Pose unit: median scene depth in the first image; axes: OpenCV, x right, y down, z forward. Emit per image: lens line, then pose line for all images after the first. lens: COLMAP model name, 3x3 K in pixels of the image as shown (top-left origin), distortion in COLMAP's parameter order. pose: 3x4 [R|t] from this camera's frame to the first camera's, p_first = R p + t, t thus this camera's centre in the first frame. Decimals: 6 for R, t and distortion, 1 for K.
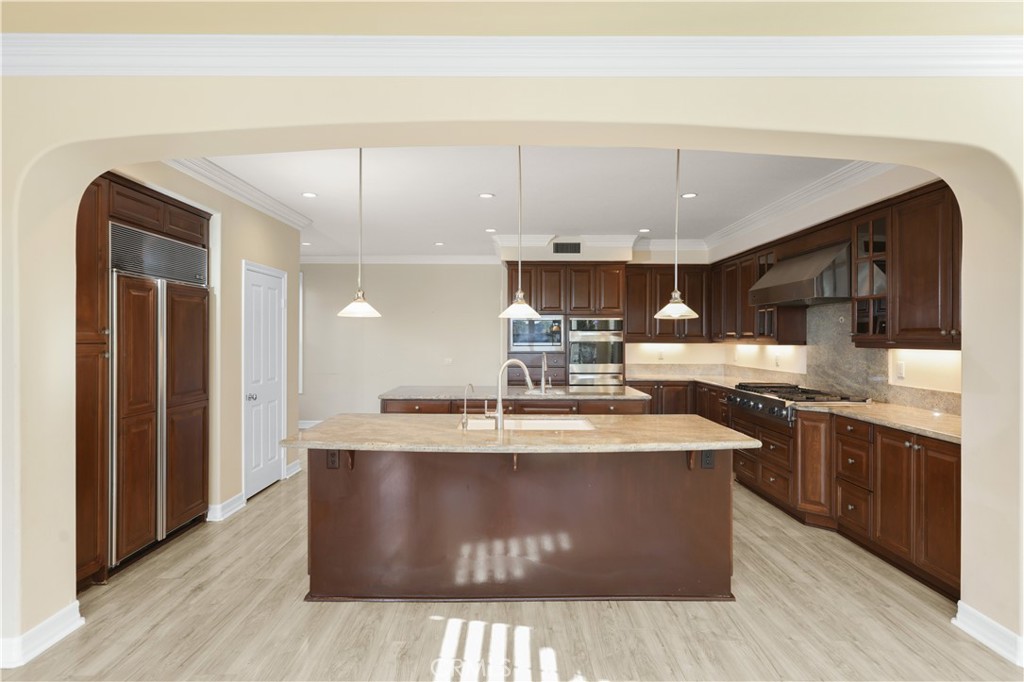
lens RADIAL K [[544.3, 0, 496.9], [0, 544.3, 339.2], [0, 0, 1]] dist [-0.000091, -0.000883]
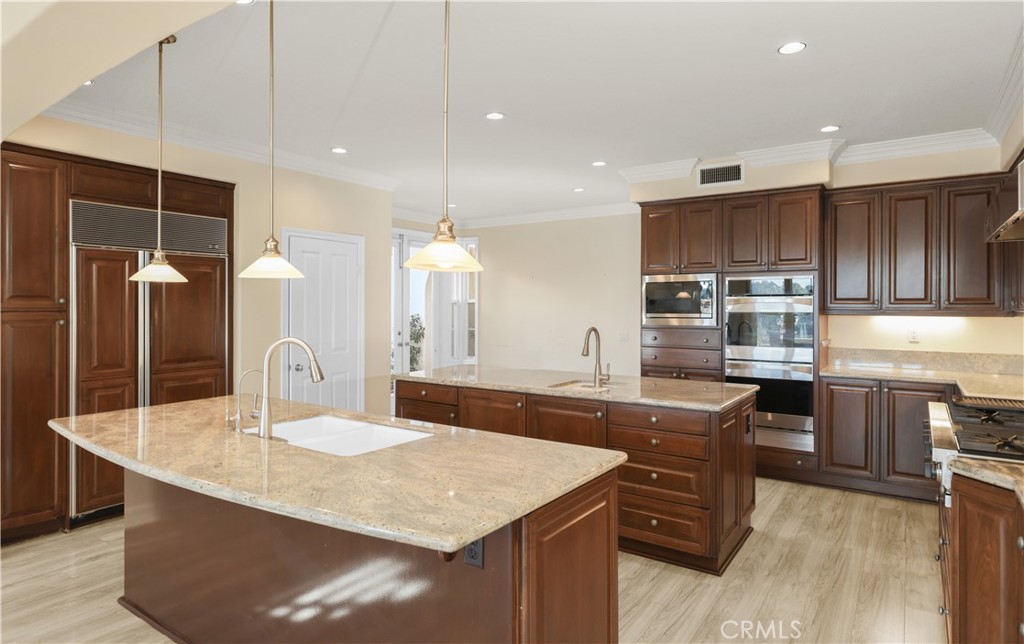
lens RADIAL K [[581.8, 0, 513.4], [0, 581.8, 303.2], [0, 0, 1]] dist [-0.000559, -0.000090]
pose [[0.828354, -0.001935, -0.560202, 0.511683], [-0.002094, 0.999976, -0.006551, -0.002691], [0.560201, 0.006600, 0.828330, 0.403434]]
